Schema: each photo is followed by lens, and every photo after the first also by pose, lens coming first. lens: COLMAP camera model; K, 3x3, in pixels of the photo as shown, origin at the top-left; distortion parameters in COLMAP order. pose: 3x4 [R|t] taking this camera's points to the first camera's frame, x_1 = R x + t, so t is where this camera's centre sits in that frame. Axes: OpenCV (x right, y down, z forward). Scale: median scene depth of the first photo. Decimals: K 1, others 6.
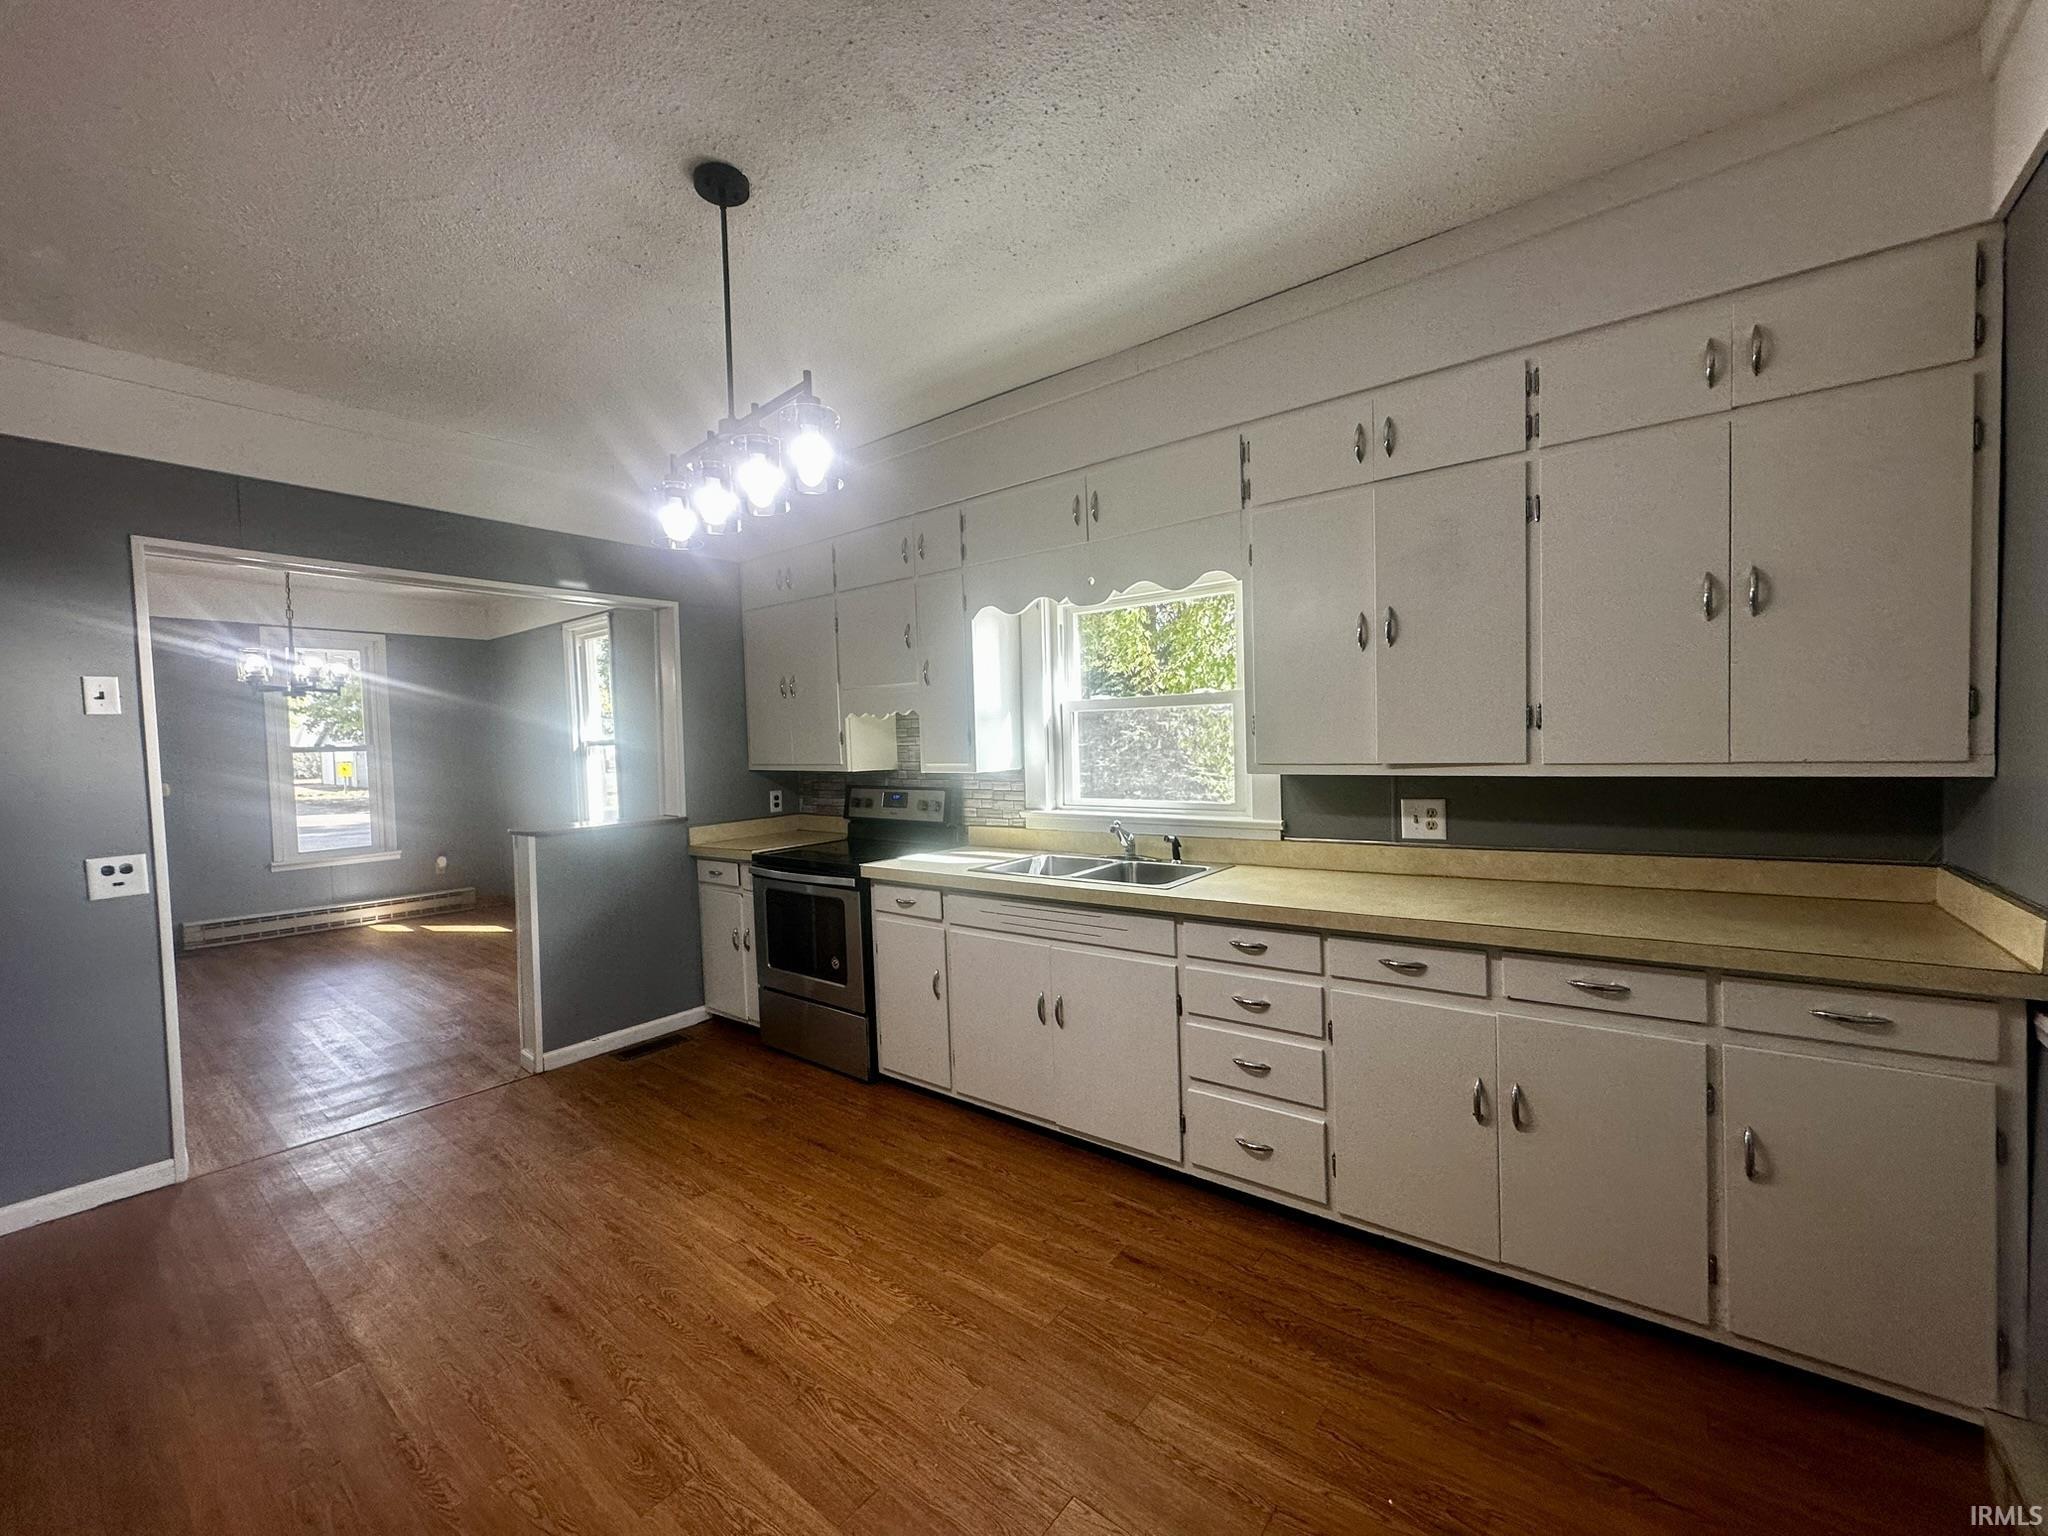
lens RADIAL K [[817.1, 0, 1025.0], [0, 817.1, 771.1], [0, 0, 1]] dist [-0.004180, 0.000156]
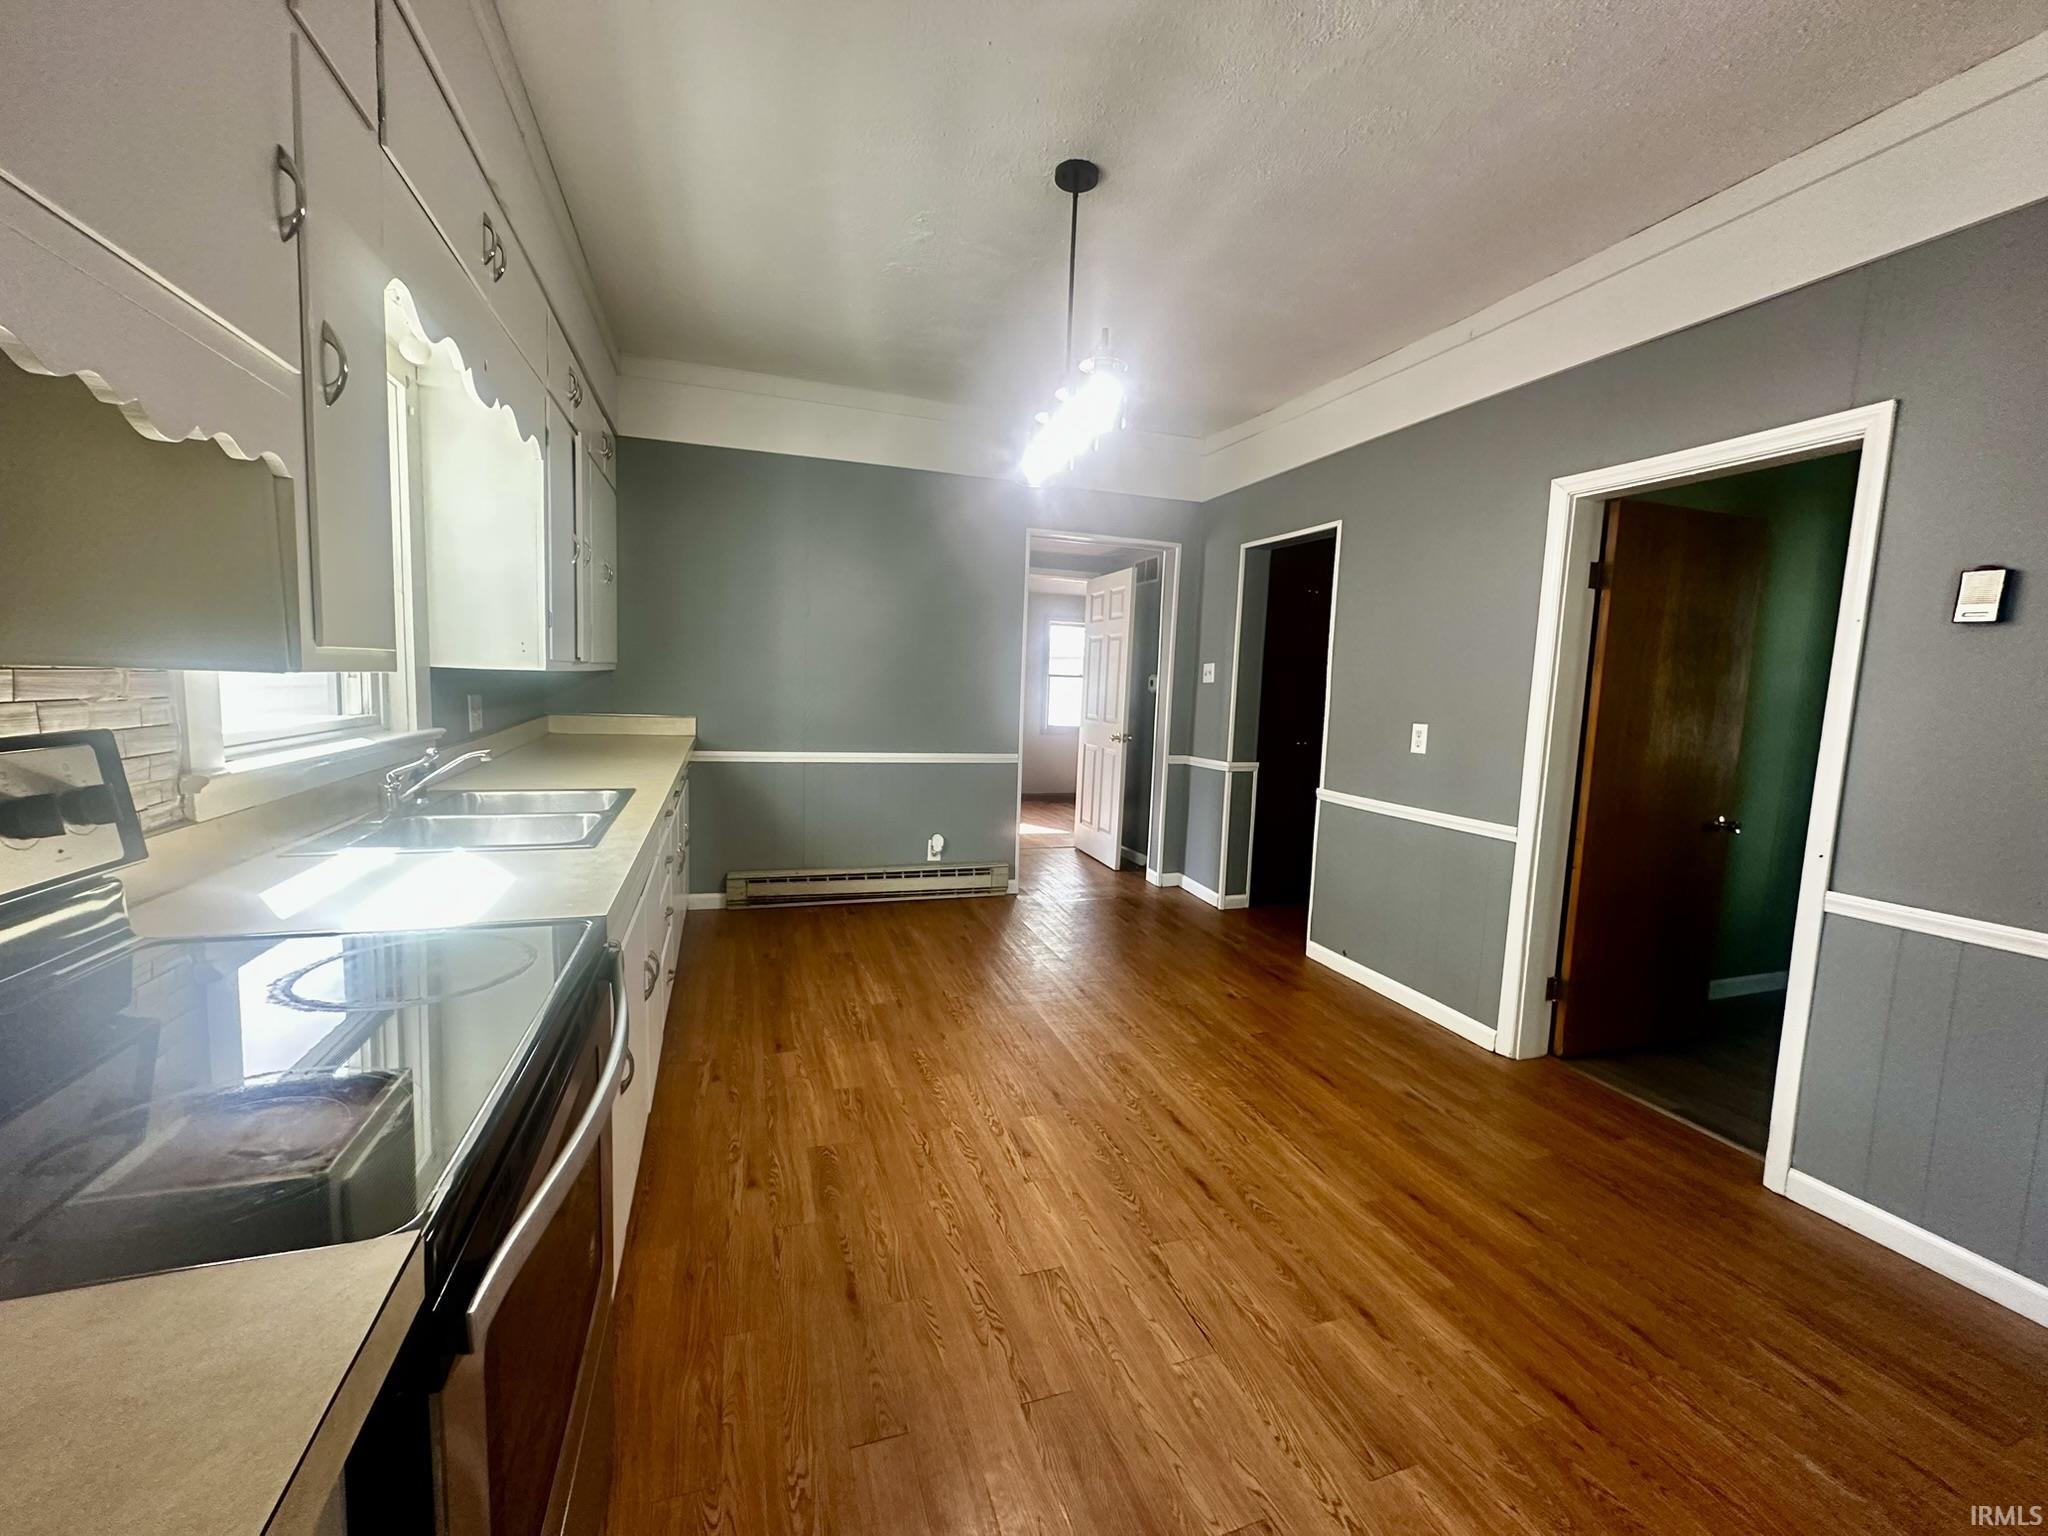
lens RADIAL K [[817.1, 0, 1026.5], [0, 817.1, 763.2], [0, 0, 1]] dist [-0.004180, 0.000156]
pose [[-0.845585, -0.059320, 0.530535, -0.728135], [0.006176, 0.992654, 0.120832, -0.000063], [-0.533805, 0.105450, -0.839007, 1.553678]]
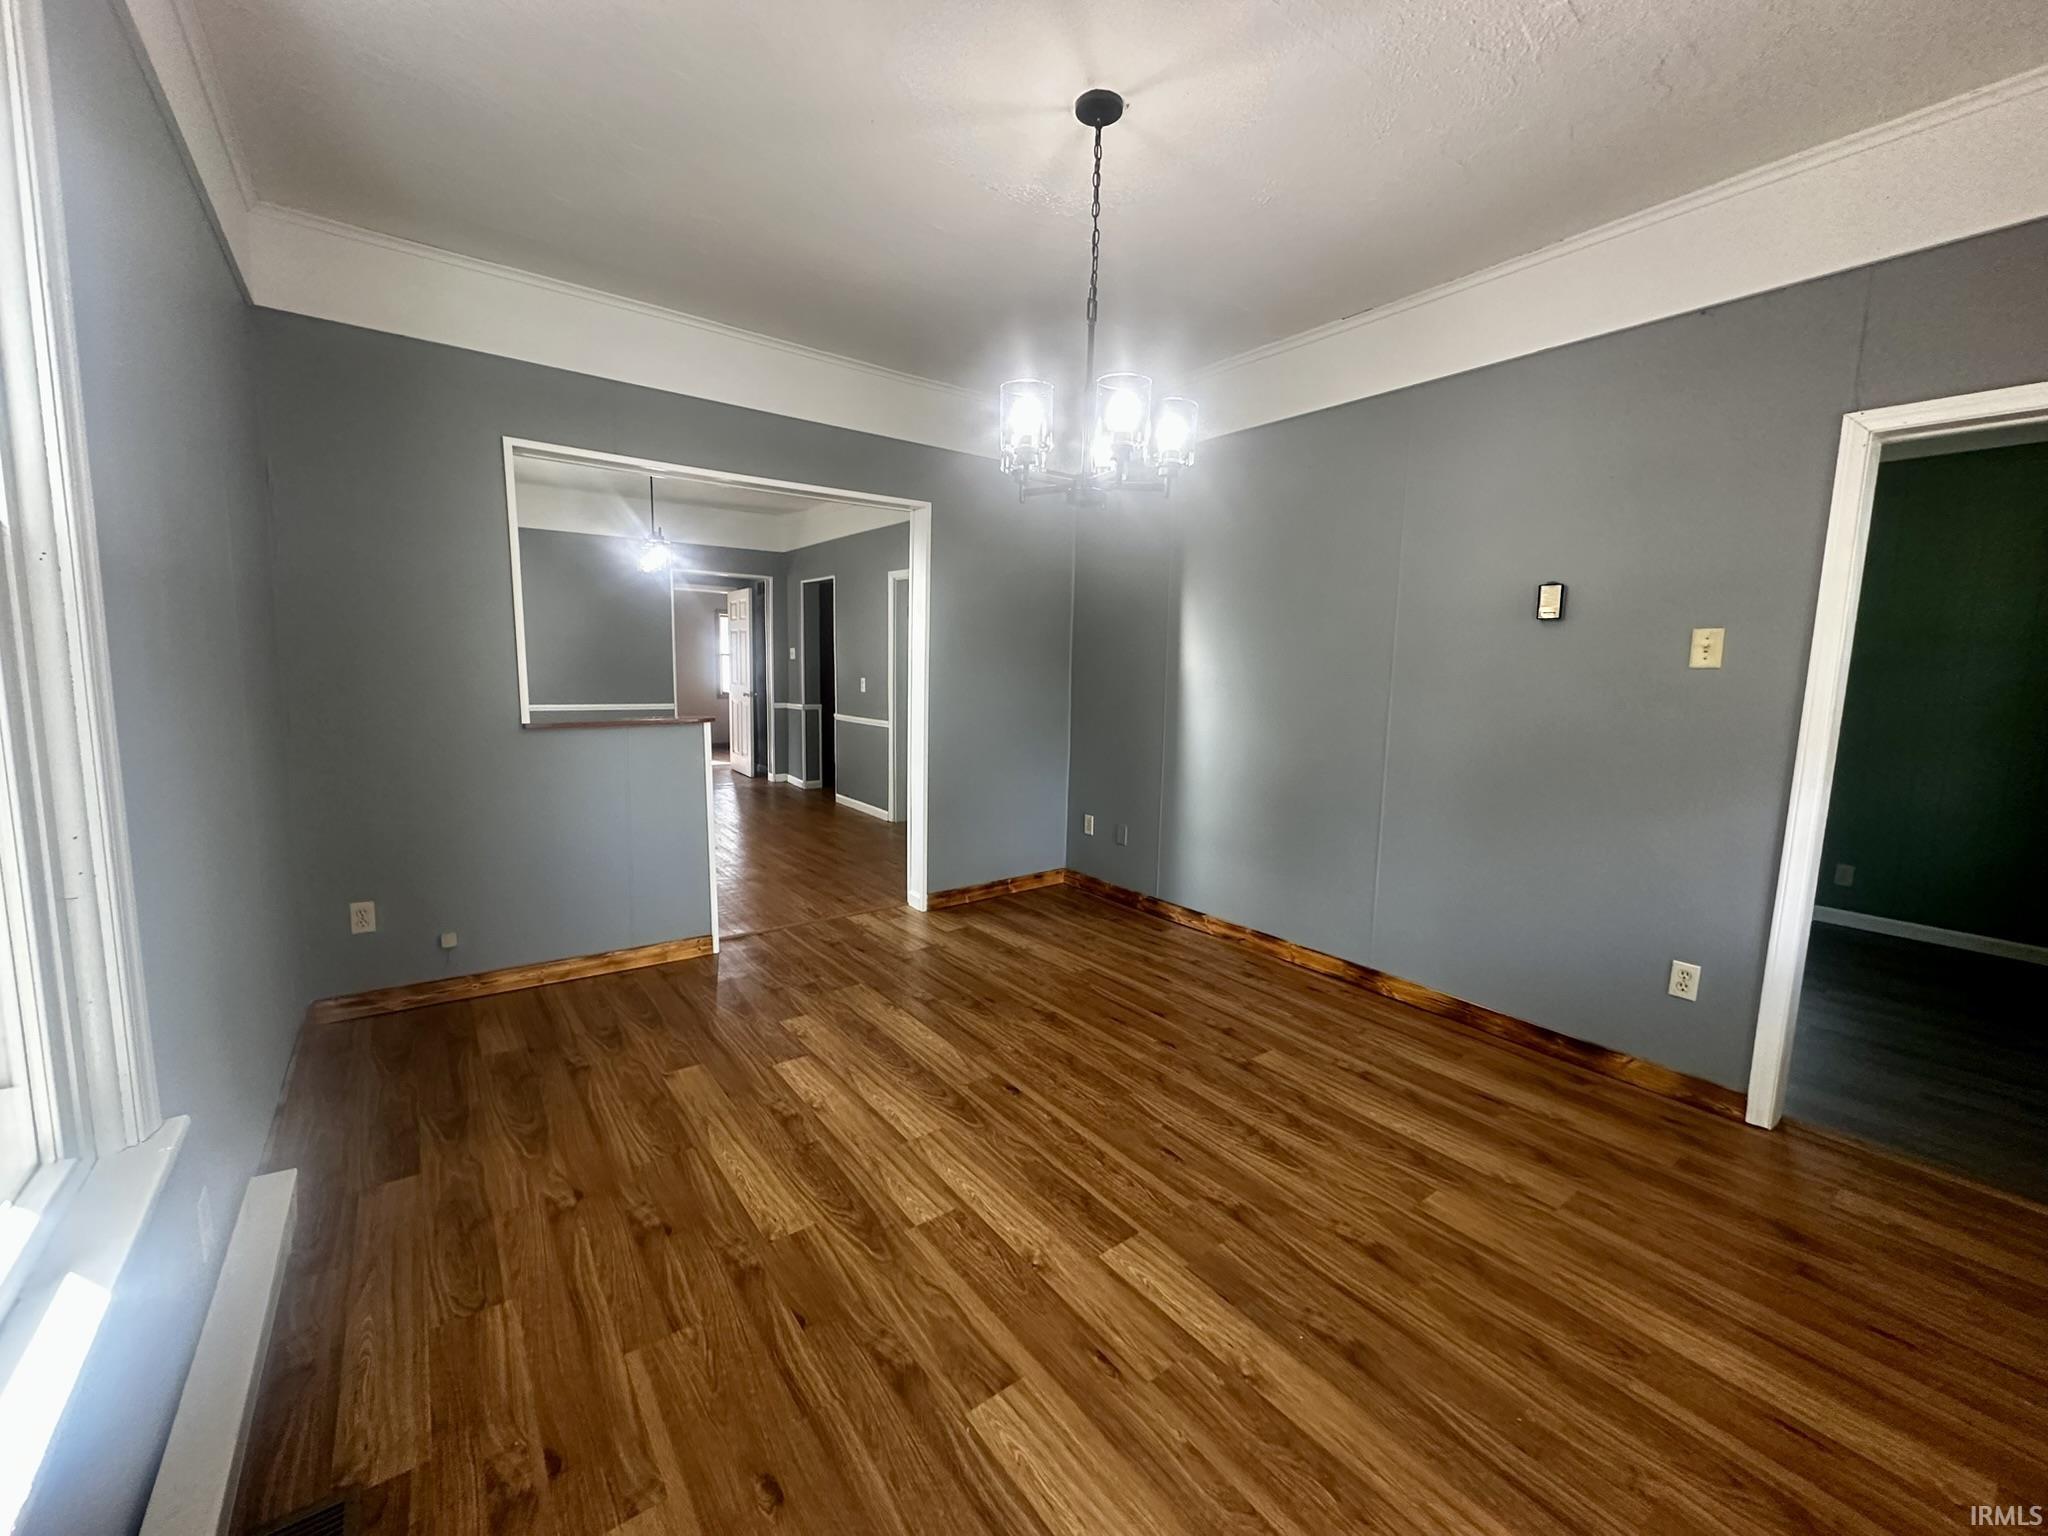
lens RADIAL K [[817.1, 0, 1028.5], [0, 817.1, 760.6], [0, 0, 1]] dist [-0.004180, 0.000156]
pose [[-0.969150, -0.025785, 0.245118, -1.770335], [0.011745, 0.988551, 0.150427, -0.032021], [-0.246190, 0.148665, -0.957752, 2.642894]]
